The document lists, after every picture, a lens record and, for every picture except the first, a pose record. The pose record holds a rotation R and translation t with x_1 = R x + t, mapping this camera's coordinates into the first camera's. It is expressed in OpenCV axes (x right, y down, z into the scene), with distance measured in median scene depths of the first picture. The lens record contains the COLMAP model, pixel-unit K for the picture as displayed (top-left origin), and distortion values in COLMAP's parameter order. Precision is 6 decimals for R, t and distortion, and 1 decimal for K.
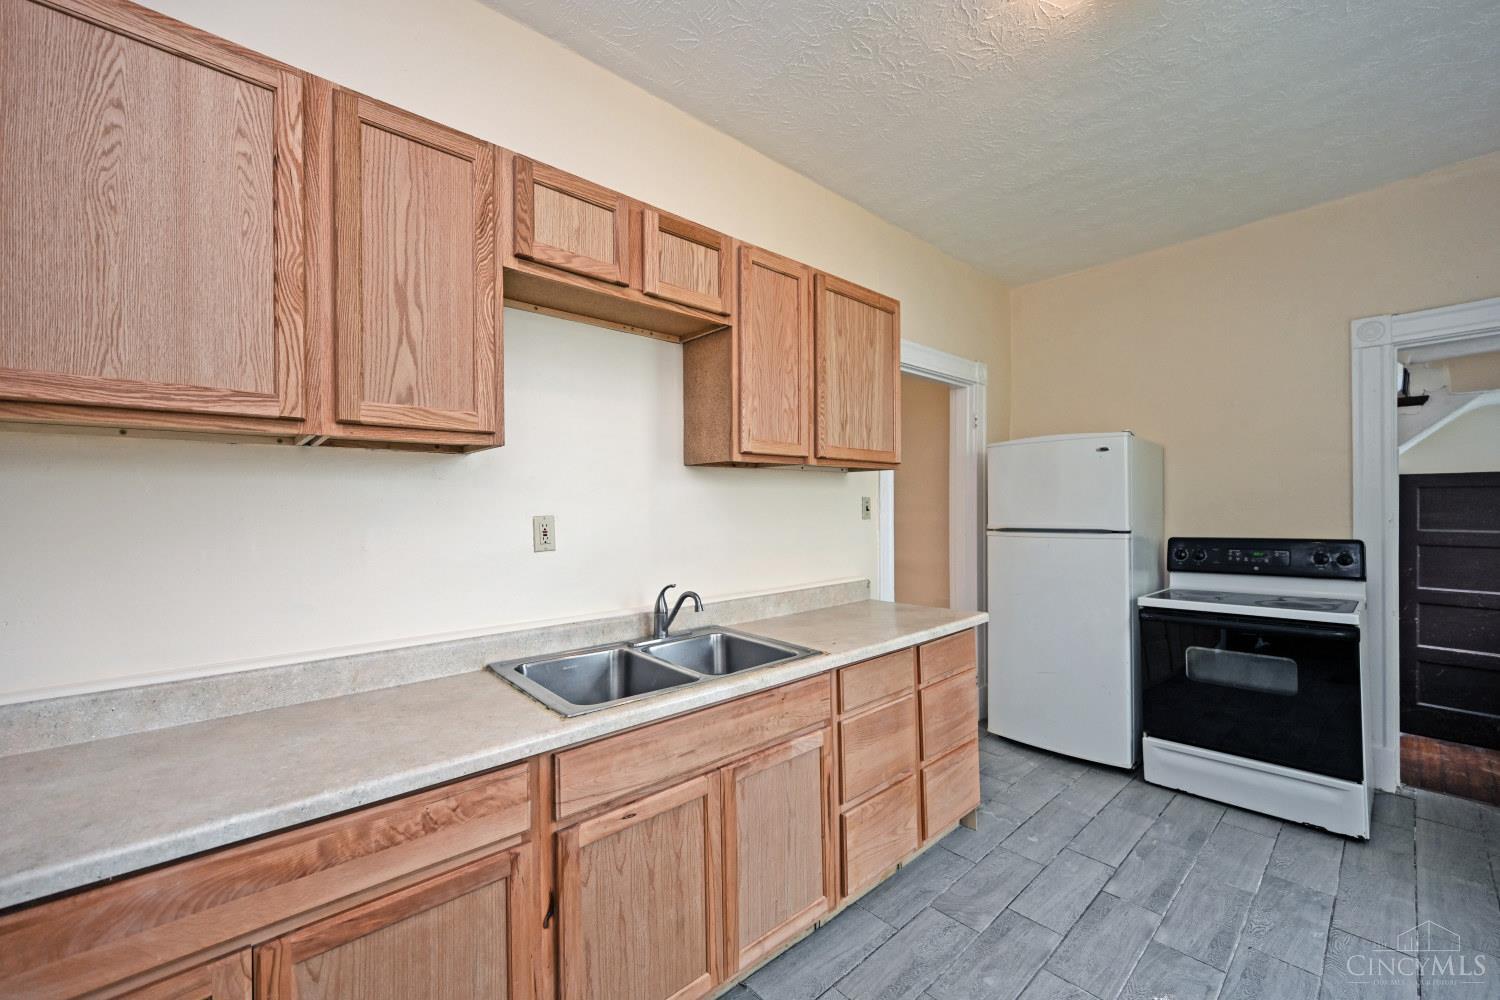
lens RADIAL K [[588.4, 0, 751.7], [0, 588.4, 504.7], [0, 0, 1]] dist [0.000677, -0.000693]
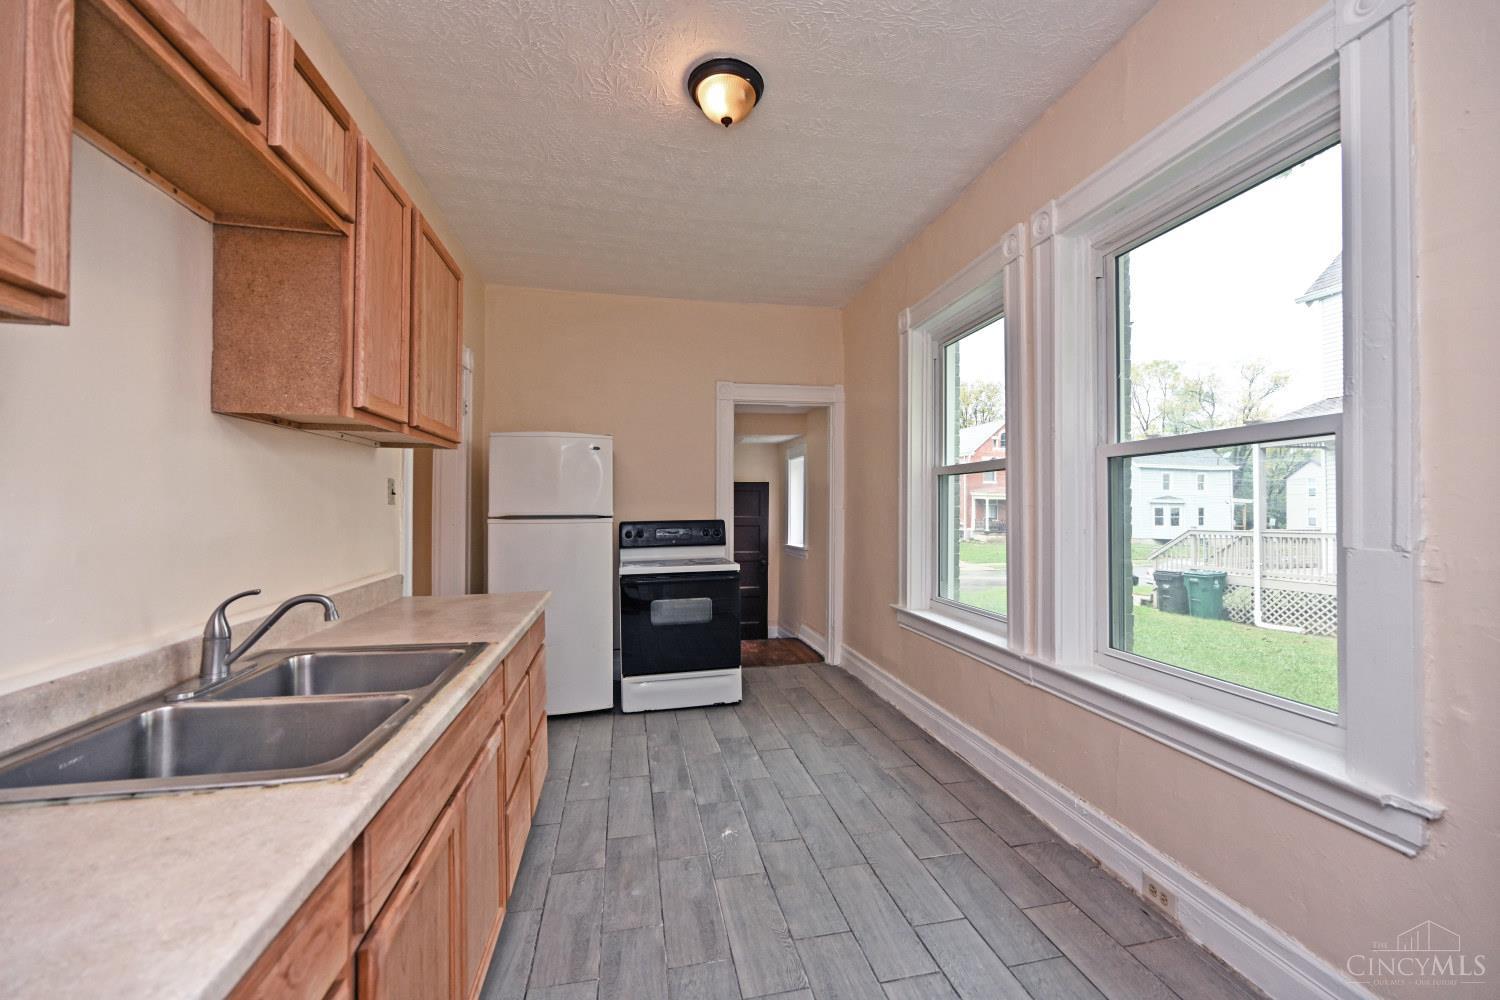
lens RADIAL K [[588.4, 0, 752.2], [0, 588.4, 501.5], [0, 0, 1]] dist [0.000677, -0.000693]
pose [[0.501622, 0.013012, 0.864989, -0.378088], [-0.007293, 0.999915, -0.010812, 0.033864], [-0.865056, -0.000885, 0.501674, 0.162736]]
